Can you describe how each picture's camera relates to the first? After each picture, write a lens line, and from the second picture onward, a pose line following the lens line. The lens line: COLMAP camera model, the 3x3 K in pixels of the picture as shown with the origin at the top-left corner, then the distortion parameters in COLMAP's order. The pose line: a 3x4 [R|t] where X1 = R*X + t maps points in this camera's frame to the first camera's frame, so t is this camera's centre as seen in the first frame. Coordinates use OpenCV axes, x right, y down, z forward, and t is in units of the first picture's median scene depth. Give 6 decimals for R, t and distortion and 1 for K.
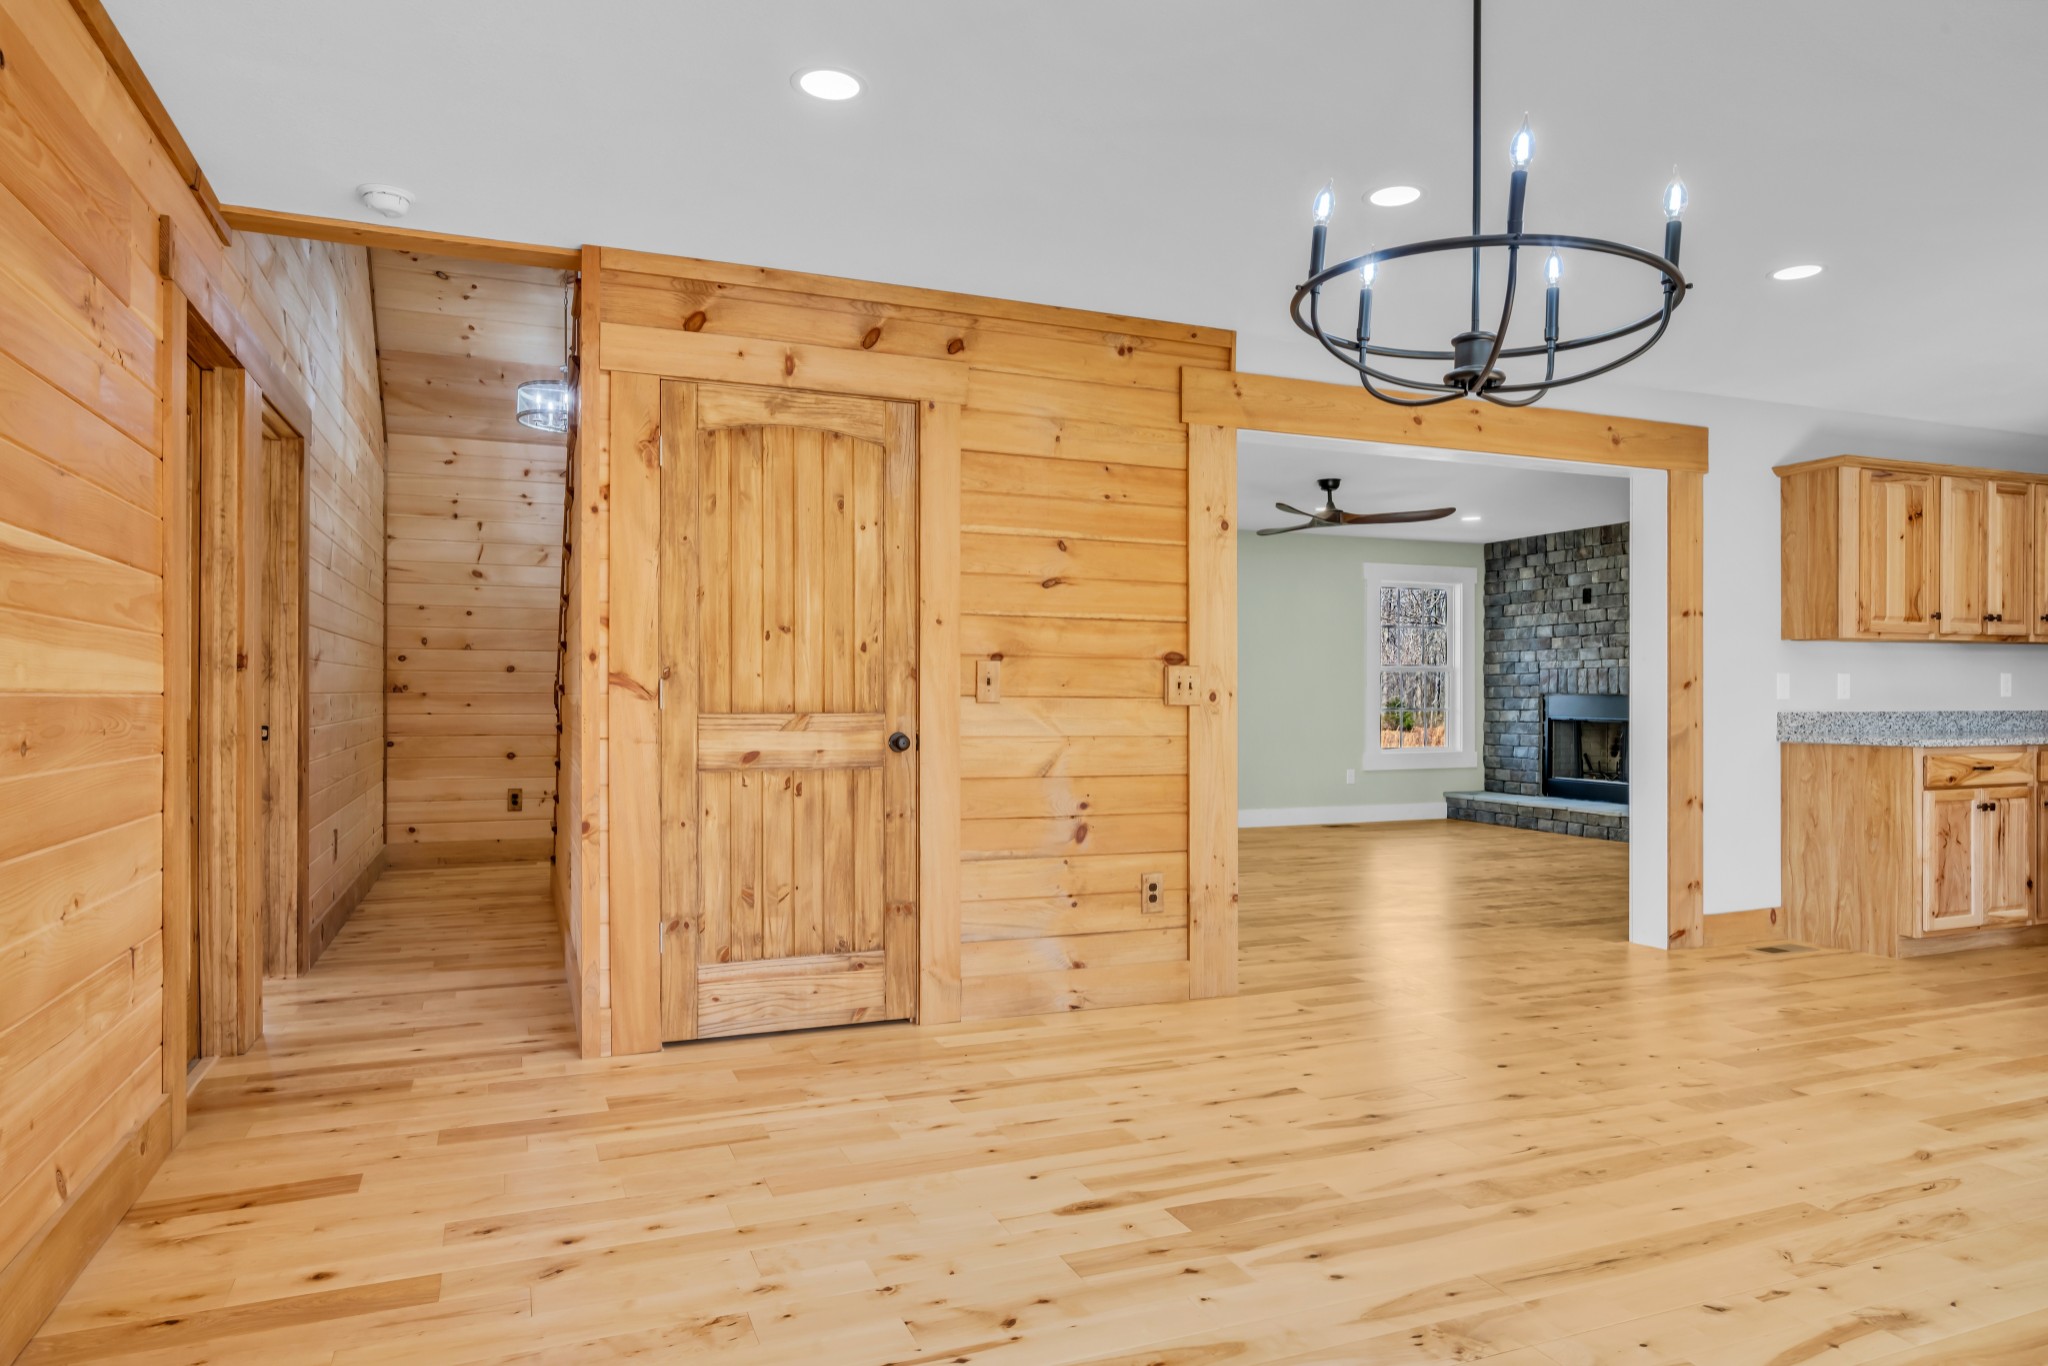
lens RADIAL K [[1289.5, 0, 1013.9], [0, 1289.5, 692.3], [0, 0, 1]] dist [0.005620, 0.000835]
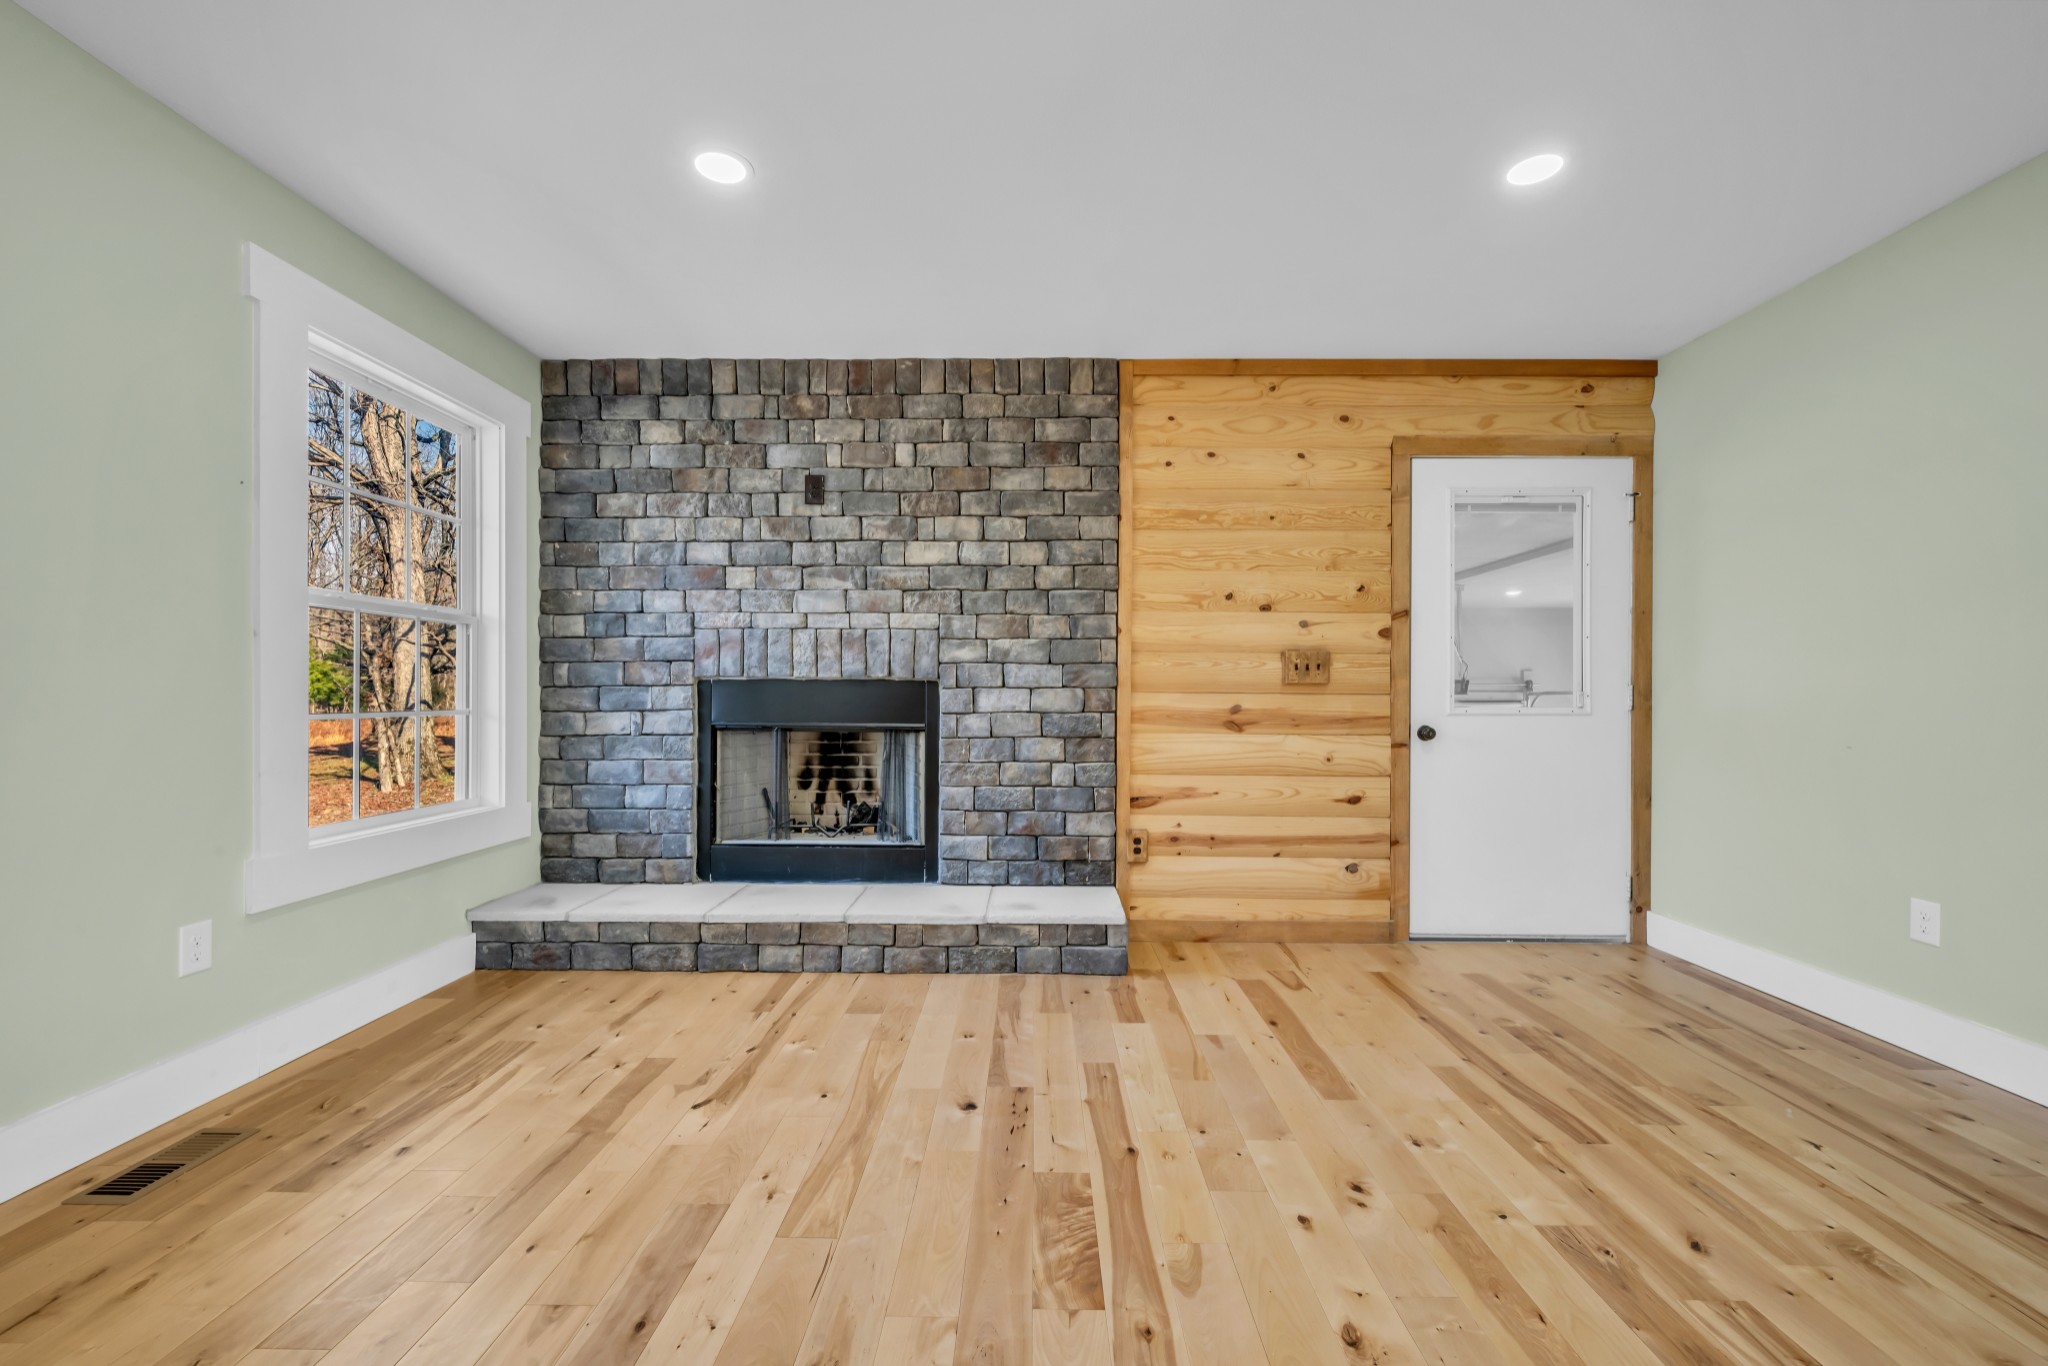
lens RADIAL K [[830.3, 0, 1024.4], [0, 830.3, 697.3], [0, 0, 1]] dist [0.001980, -0.001497]
pose [[0.388180, -0.002734, 0.921580, 0.162097], [-0.002610, 0.999988, 0.004066, 0.007126], [-0.921580, -0.003984, 0.388168, 0.762247]]
